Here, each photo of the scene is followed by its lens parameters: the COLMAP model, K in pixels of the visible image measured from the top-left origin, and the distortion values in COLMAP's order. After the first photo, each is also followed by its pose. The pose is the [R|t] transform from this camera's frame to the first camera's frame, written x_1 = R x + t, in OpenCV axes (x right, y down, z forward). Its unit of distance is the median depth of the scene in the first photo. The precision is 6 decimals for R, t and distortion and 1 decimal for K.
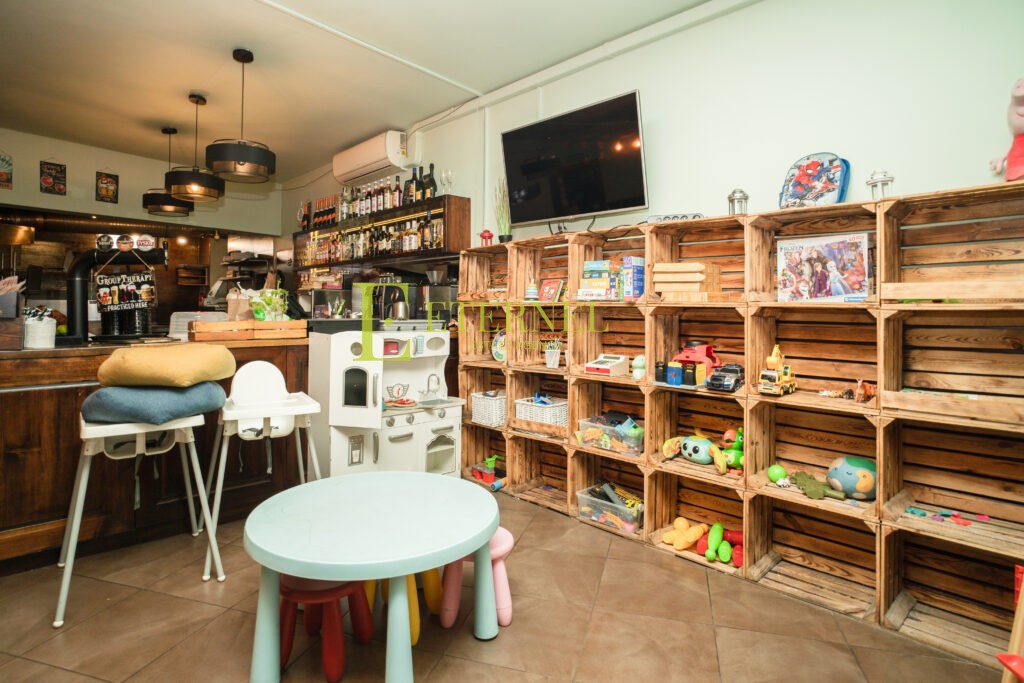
lens RADIAL K [[553.6, 0, 506.0], [0, 553.6, 300.1], [0, 0, 1]] dist [-0.050630, 0.033284]
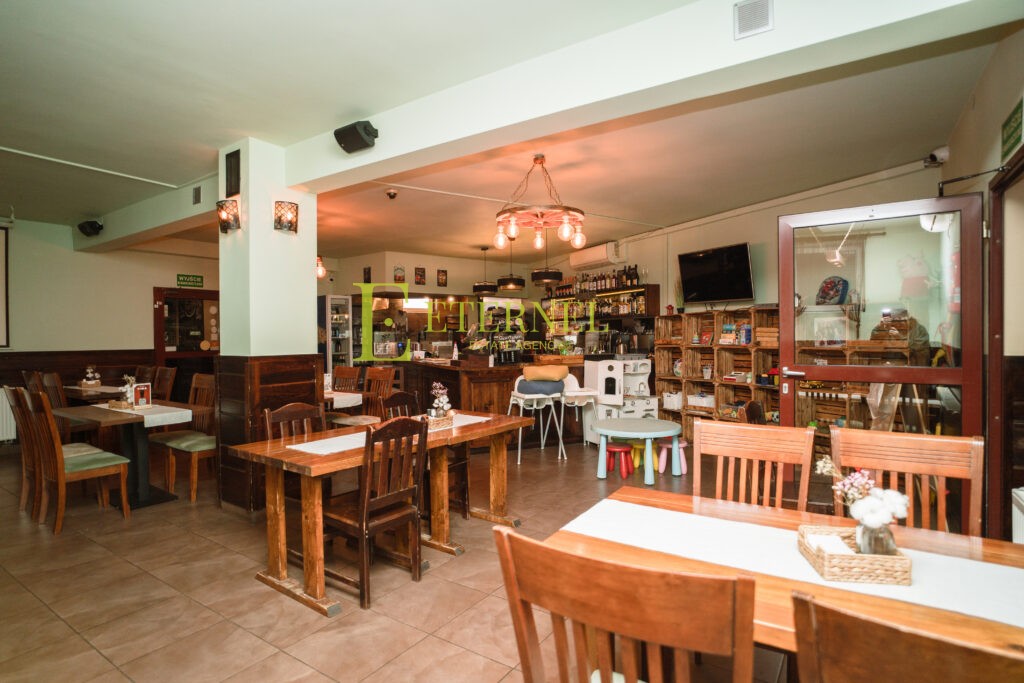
lens RADIAL K [[541.5, 0, 508.8], [0, 541.5, 337.8], [0, 0, 1]] dist [-0.050271, 0.030057]
pose [[0.955798, -0.011131, -0.293812, -0.025236], [0.015916, 0.999777, 0.013898, -0.057308], [0.293592, -0.017960, 0.955762, -0.995687]]
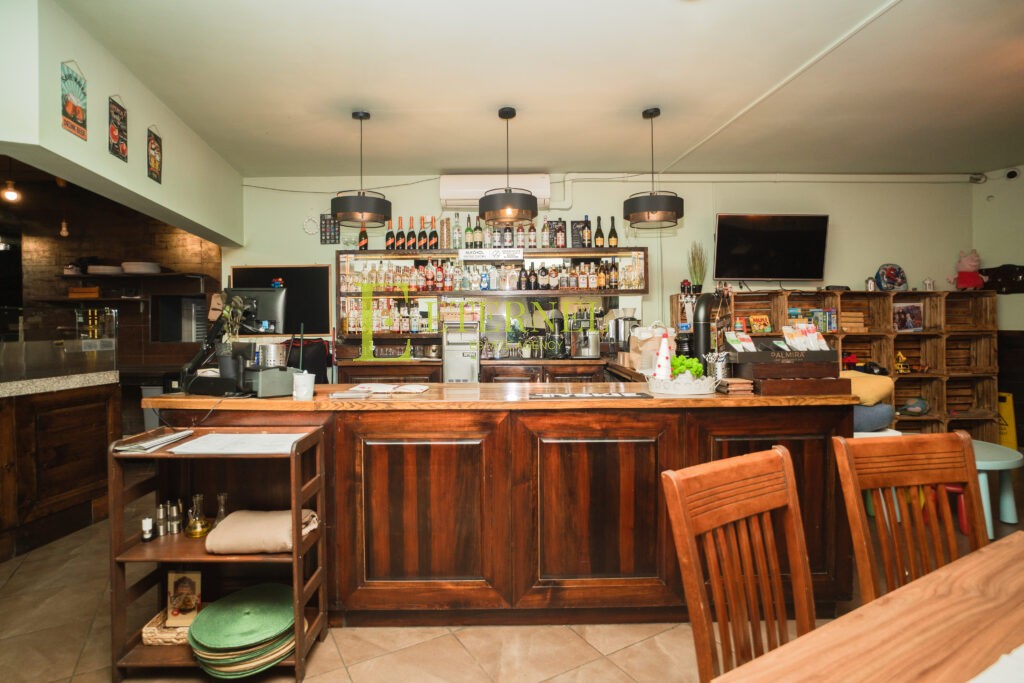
lens RADIAL K [[545.1, 0, 516.3], [0, 545.1, 305.5], [0, 0, 1]] dist [-0.051876, 0.032155]
pose [[0.673022, 0.013521, 0.739499, -1.463971], [0.001490, 0.999806, -0.019637, -0.043934], [-0.739621, 0.014318, 0.672872, 0.481674]]
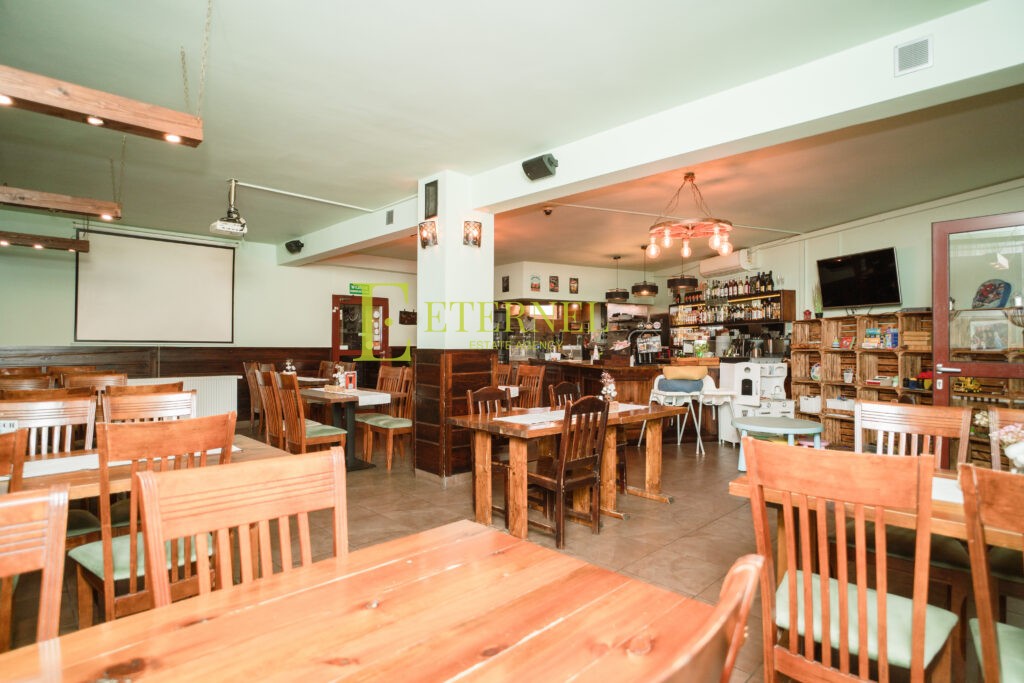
lens RADIAL K [[541.5, 0, 508.8], [0, 541.5, 337.8], [0, 0, 1]] dist [-0.050271, 0.030057]
pose [[0.880480, -0.006804, -0.474034, -0.077875], [0.005439, 0.999976, -0.004249, -0.033787], [0.474051, 0.001163, 0.880496, -1.218117]]
